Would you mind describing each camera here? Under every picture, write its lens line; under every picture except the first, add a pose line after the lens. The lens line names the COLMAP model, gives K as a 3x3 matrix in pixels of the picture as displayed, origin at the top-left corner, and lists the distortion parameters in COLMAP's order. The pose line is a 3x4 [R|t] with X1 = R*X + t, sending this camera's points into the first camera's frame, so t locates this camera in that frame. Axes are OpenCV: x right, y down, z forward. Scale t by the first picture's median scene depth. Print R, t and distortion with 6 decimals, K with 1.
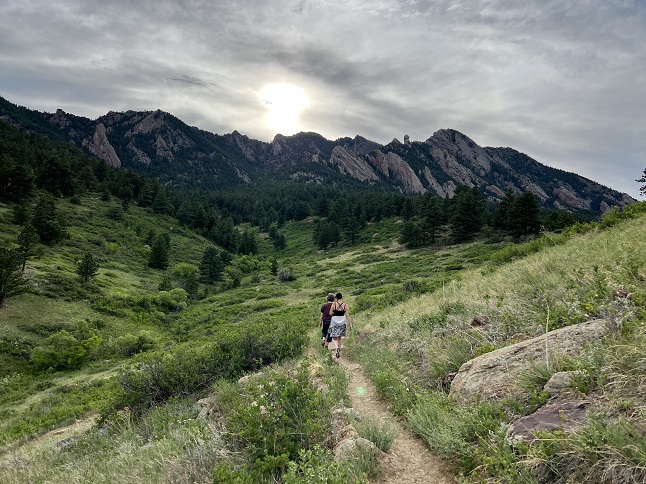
lens RADIAL K [[487.4, 0, 323.0], [0, 487.4, 242.0], [0, 0, 1]] dist [0.068657, -0.092397]
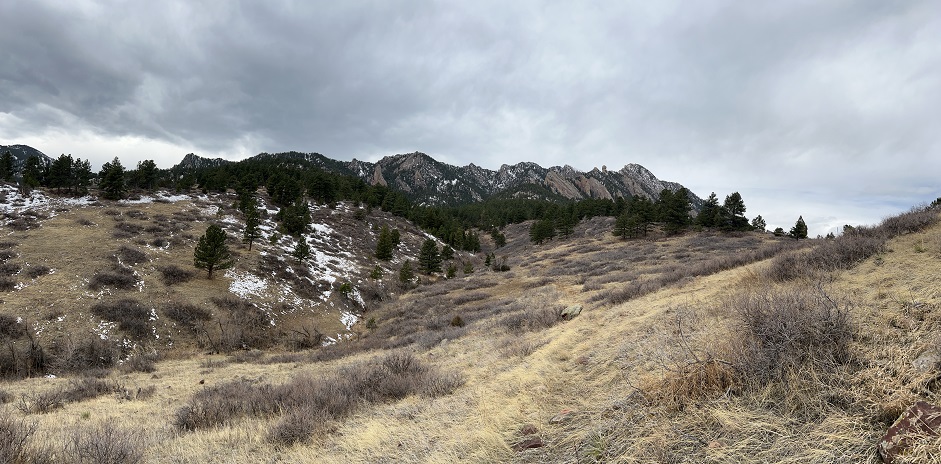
lens RADIAL K [[689.4, 0, 470.5], [0, 689.4, 232.0], [0, 0, 1]] dist [0.000301, 0.000042]
pose [[0.995493, -0.003724, -0.094759, -0.010024], [0.007298, 0.999274, 0.037402, -0.141751], [0.094551, -0.037925, 0.994797, -1.064785]]
